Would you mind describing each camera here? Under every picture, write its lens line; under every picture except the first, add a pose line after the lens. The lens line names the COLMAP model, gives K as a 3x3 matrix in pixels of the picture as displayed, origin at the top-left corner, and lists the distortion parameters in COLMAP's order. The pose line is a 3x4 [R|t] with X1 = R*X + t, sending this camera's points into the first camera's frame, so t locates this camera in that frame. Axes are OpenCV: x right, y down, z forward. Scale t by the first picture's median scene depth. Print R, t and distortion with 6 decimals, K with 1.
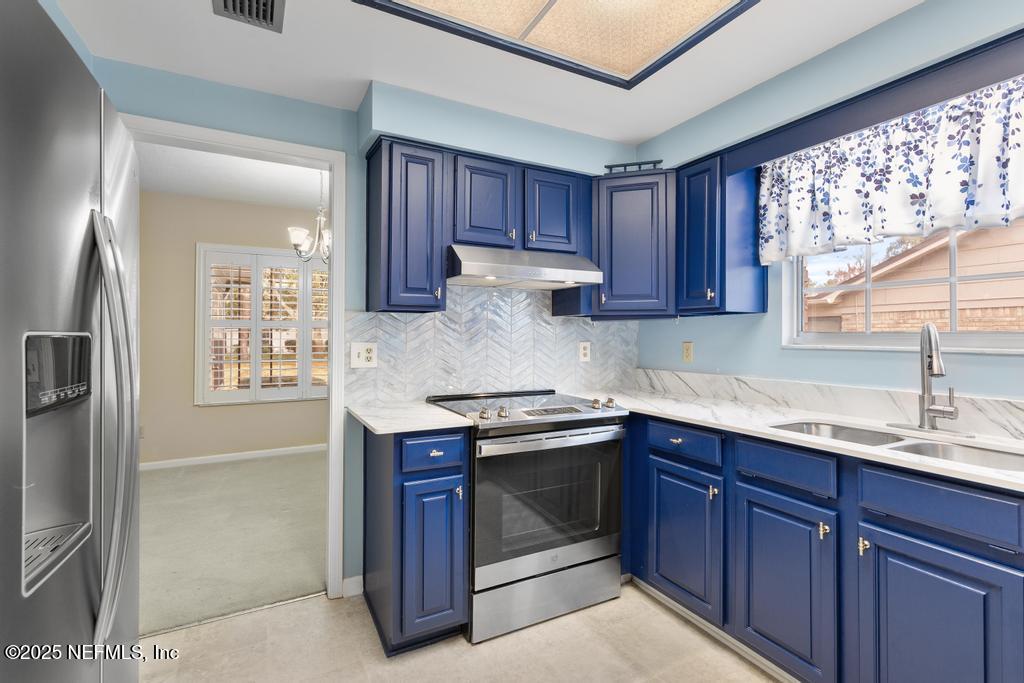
lens RADIAL K [[474.1, 0, 520.1], [0, 474.1, 330.0], [0, 0, 1]] dist [0.003573, -0.000236]
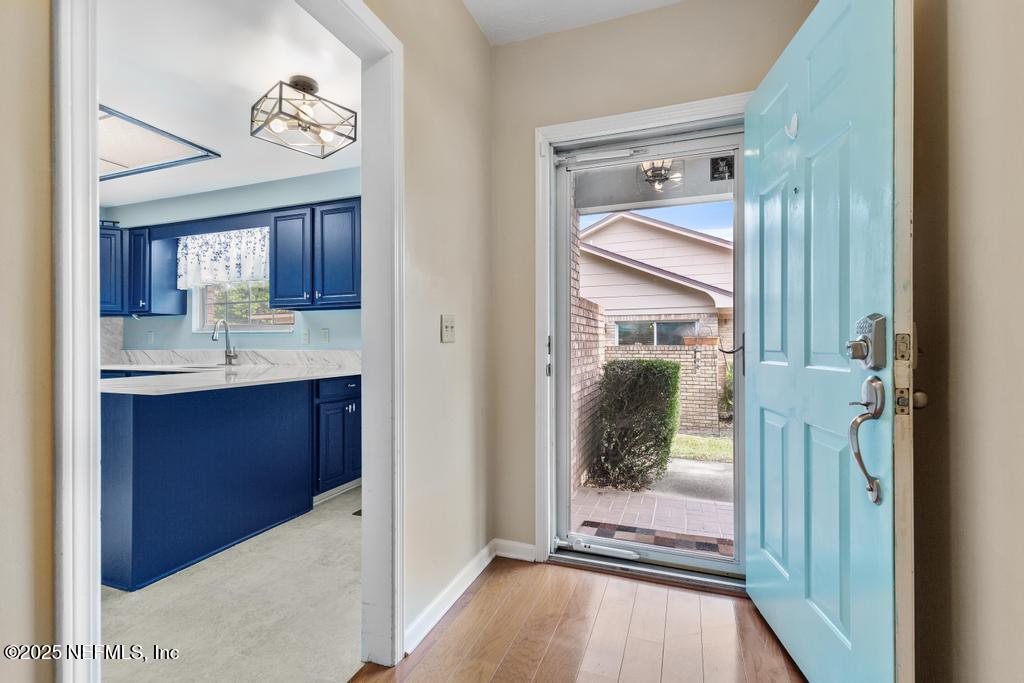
lens RADIAL K [[466.4, 0, 507.7], [0, 466.4, 342.6], [0, 0, 1]] dist [0.005975, -0.000090]
pose [[0.760161, -0.002798, 0.649729, 0.292828], [-0.004475, 0.999944, 0.009542, 0.051710], [-0.649719, -0.010160, 0.760106, -1.271925]]
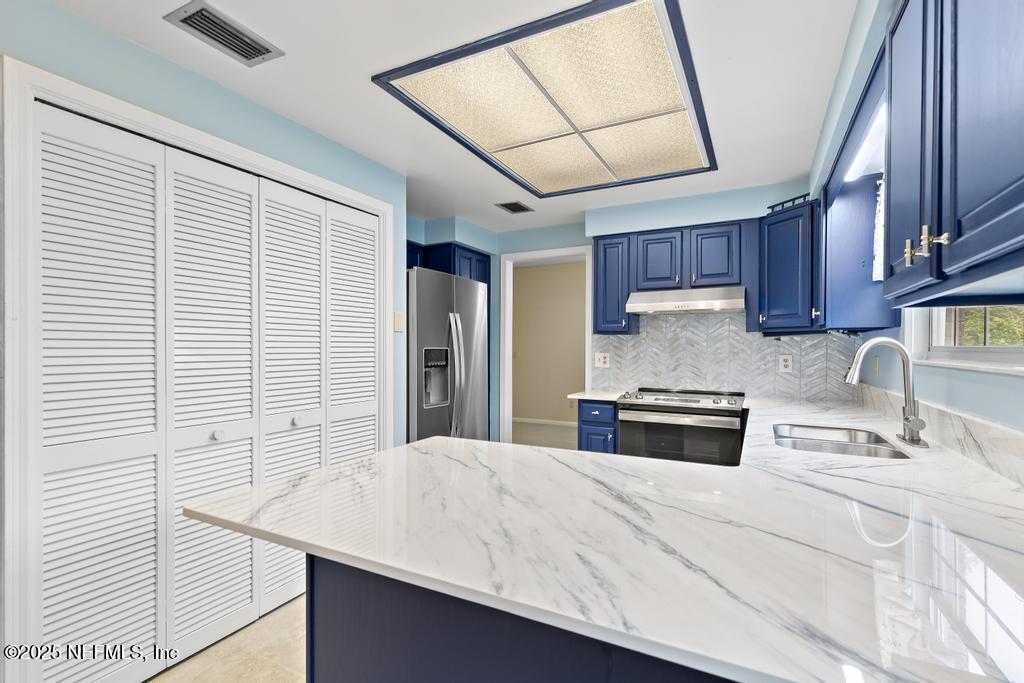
lens RADIAL K [[466.4, 0, 507.7], [0, 466.4, 342.6], [0, 0, 1]] dist [0.005975, -0.000090]
pose [[0.554960, -0.008110, -0.831837, 0.903055], [0.008109, 0.999958, -0.004340, -0.005944], [0.831837, -0.004337, 0.555003, -0.226112]]
